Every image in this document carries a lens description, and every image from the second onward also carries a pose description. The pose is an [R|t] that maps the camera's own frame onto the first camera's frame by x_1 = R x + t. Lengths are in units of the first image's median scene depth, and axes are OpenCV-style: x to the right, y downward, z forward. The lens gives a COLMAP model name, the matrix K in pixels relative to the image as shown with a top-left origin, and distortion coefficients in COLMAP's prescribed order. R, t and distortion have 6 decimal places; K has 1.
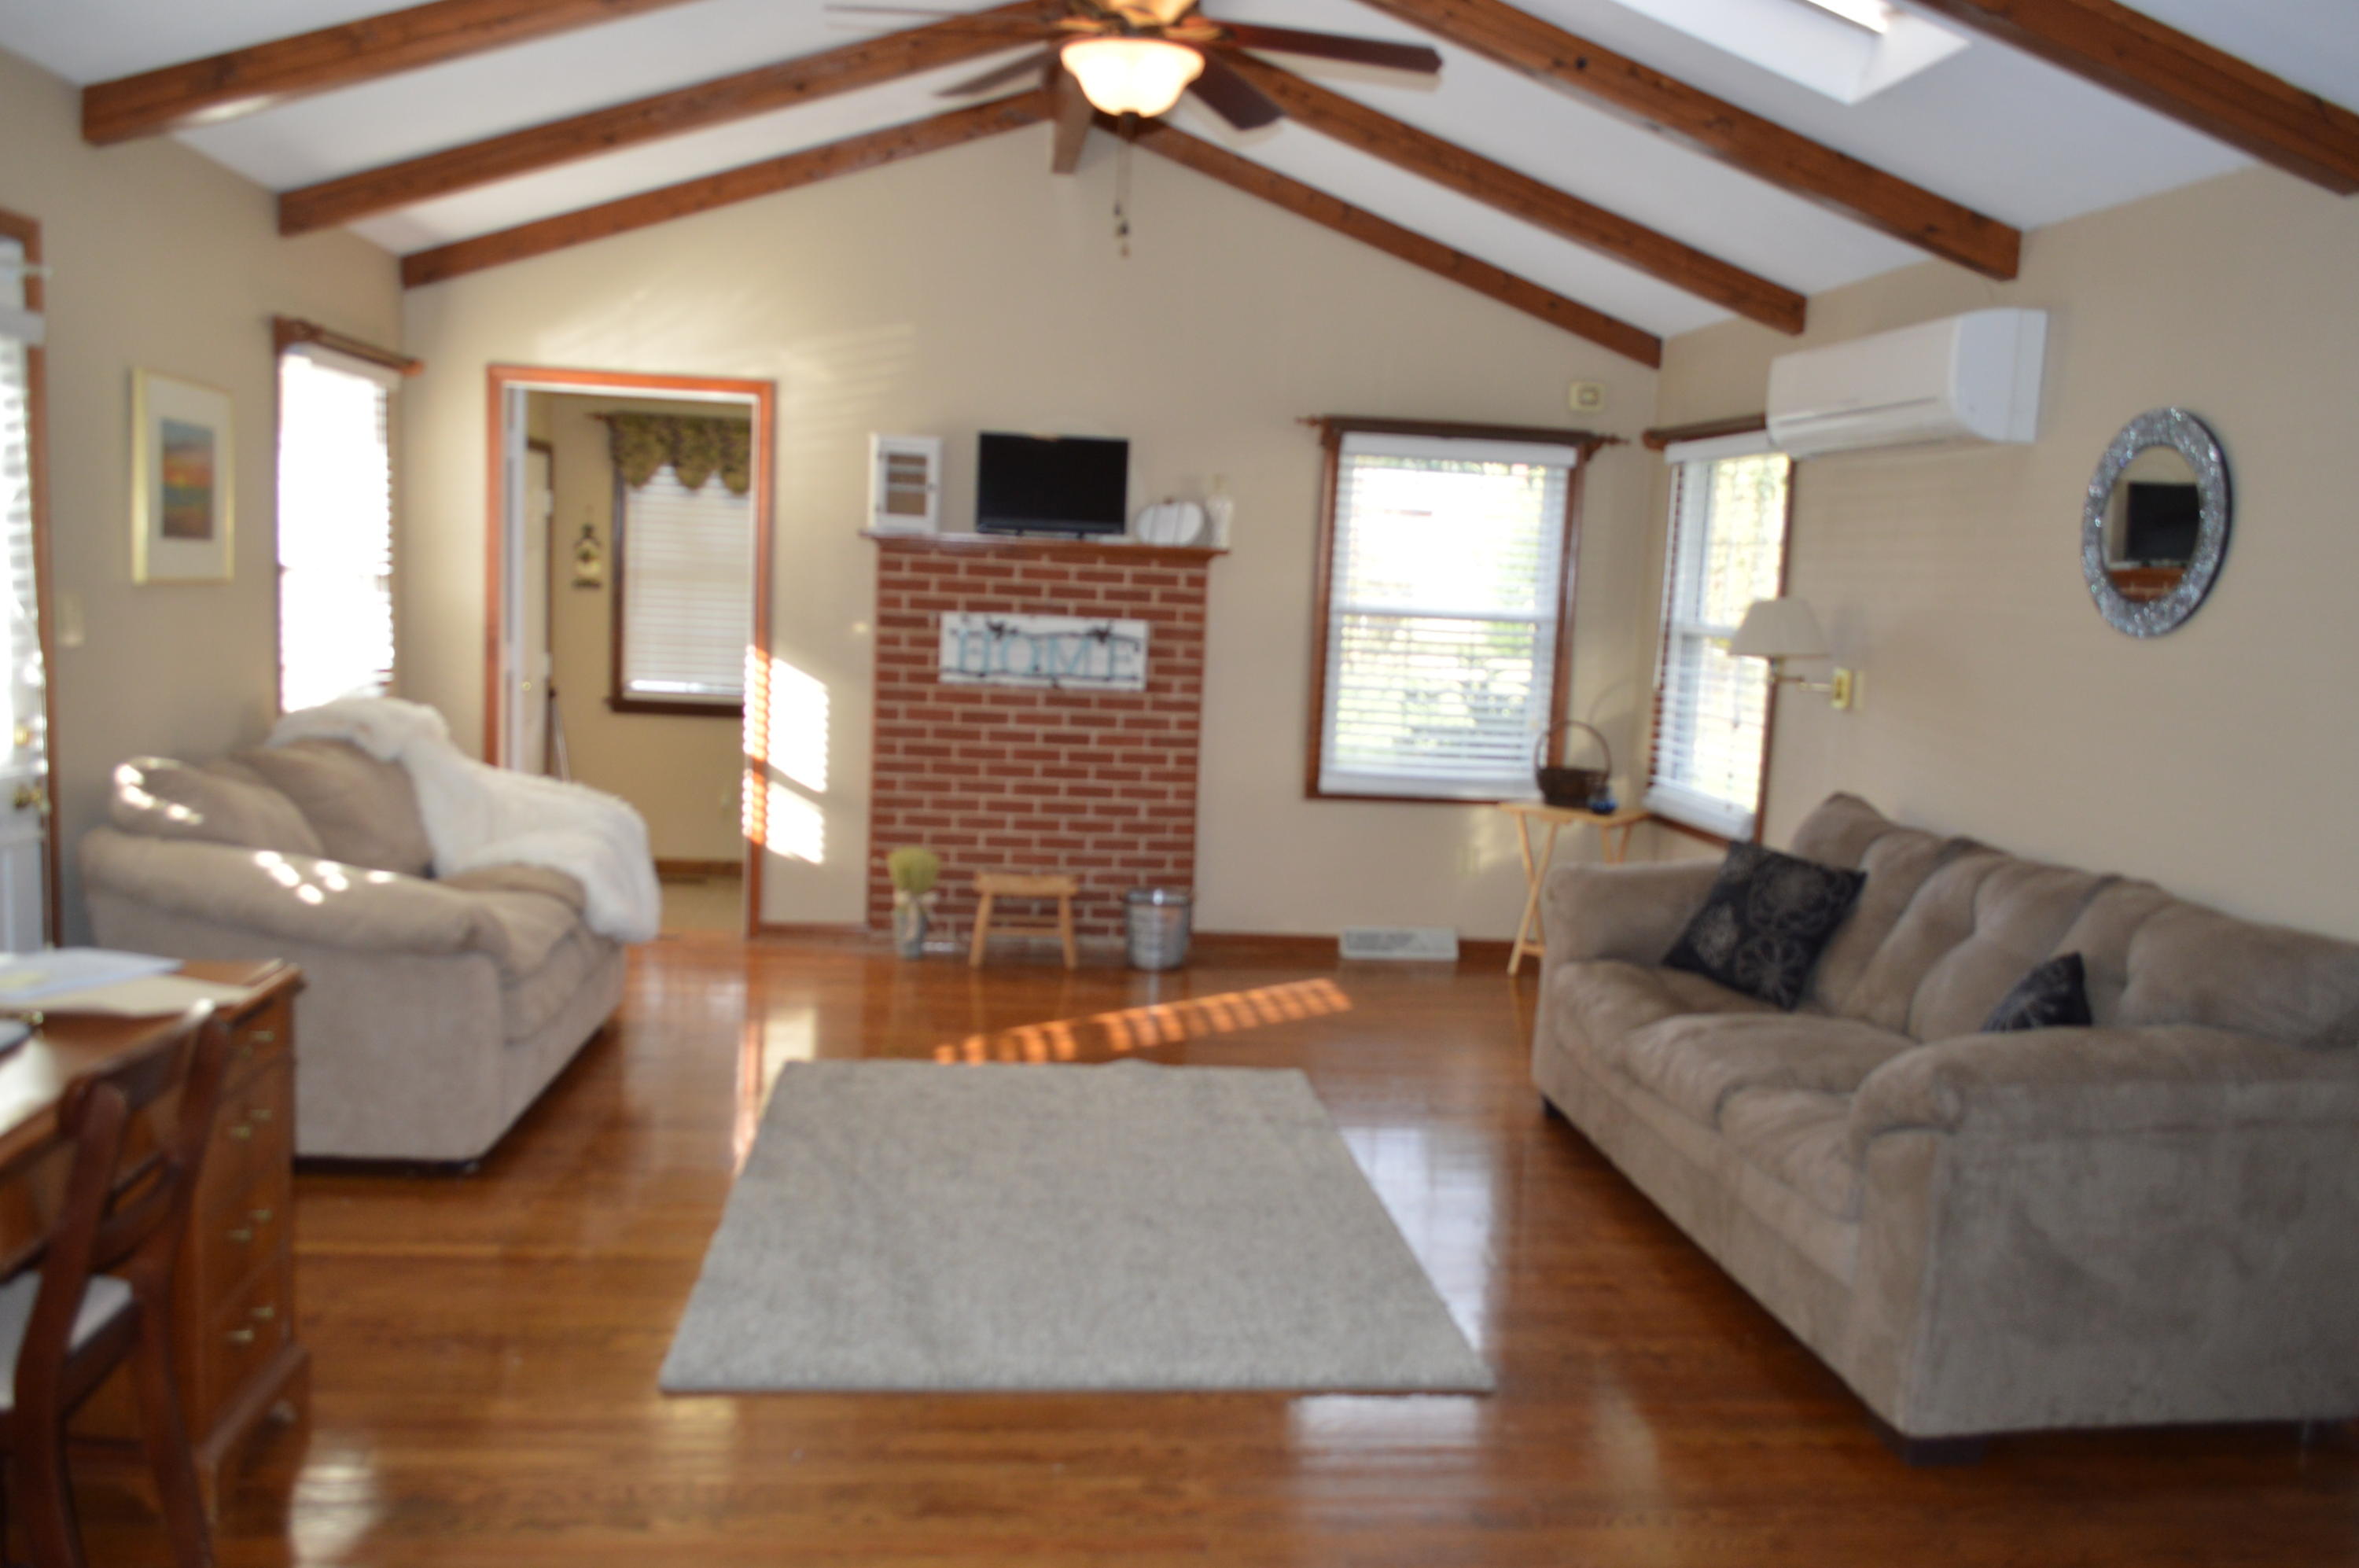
lens RADIAL K [[1855.3, 0, 1175.4], [0, 1855.3, 775.5], [0, 0, 1]] dist [0.000337, -0.003501]
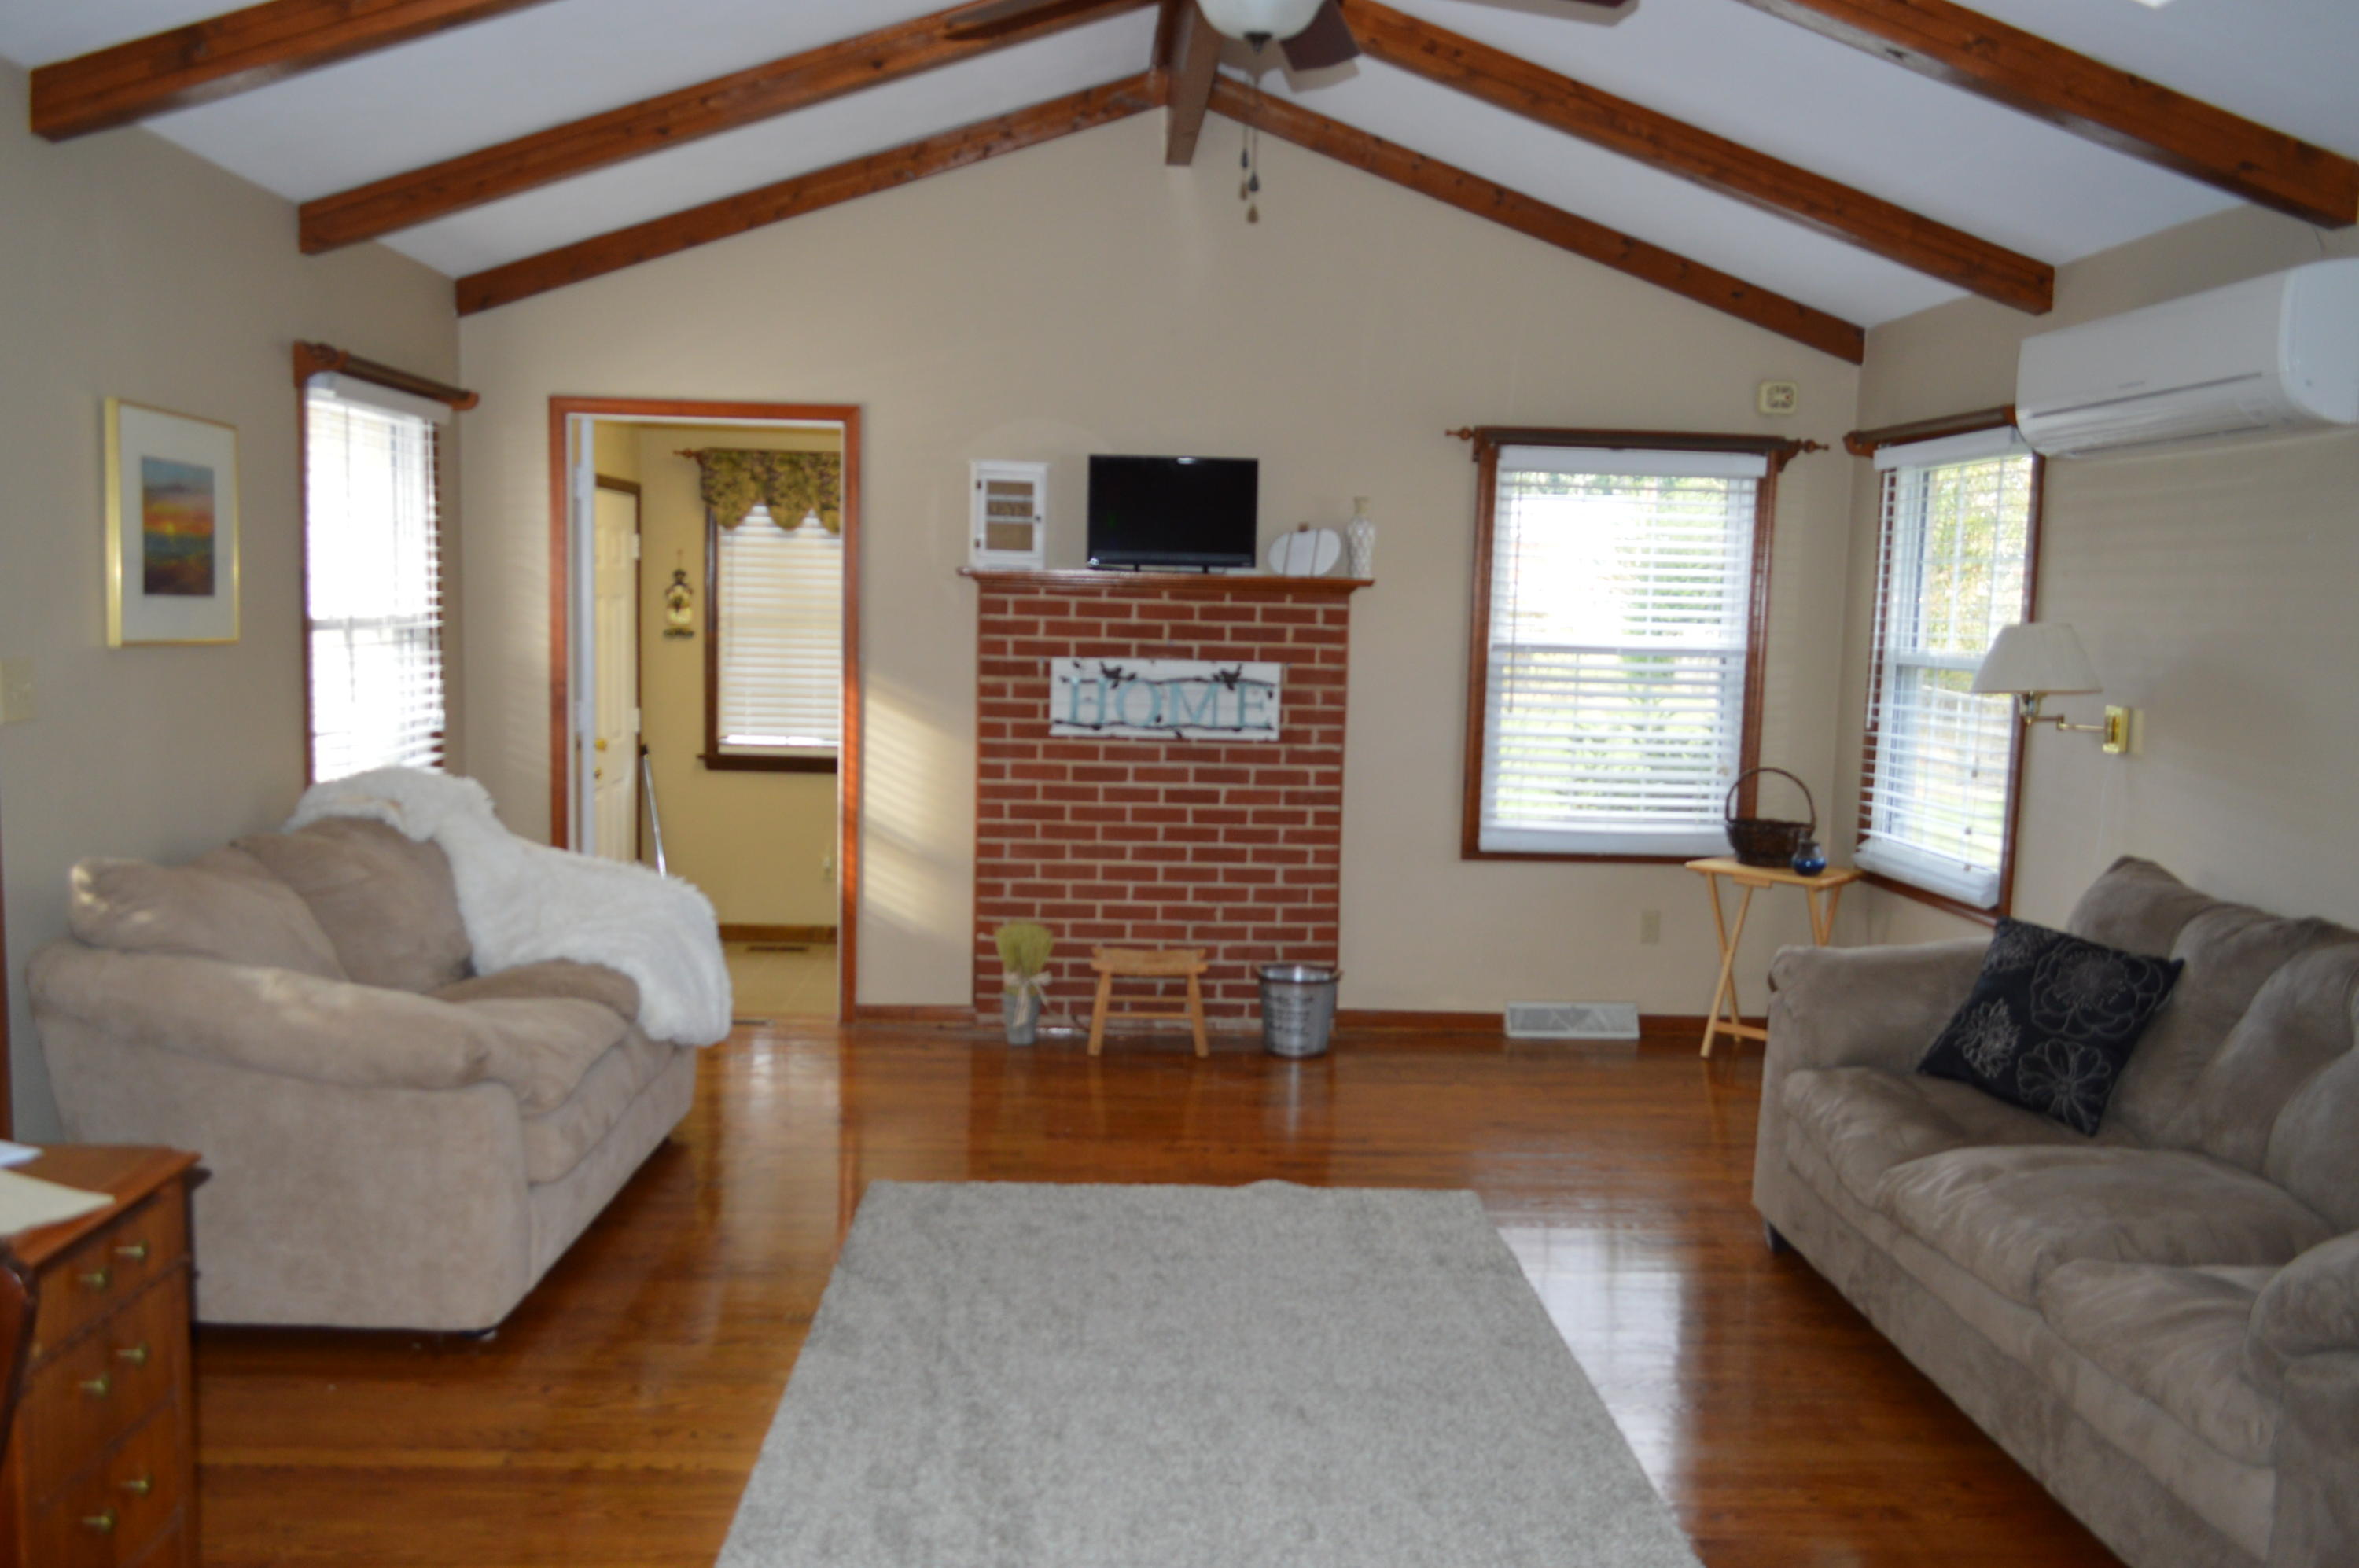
lens RADIAL K [[1855.3, 0, 1175.4], [0, 1855.3, 775.5], [0, 0, 1]] dist [0.000337, -0.003501]
pose [[0.997530, -0.015455, -0.068517, -0.005703], [0.014199, 0.999723, -0.018768, -0.013562], [0.068788, 0.017748, 0.997473, 0.113478]]
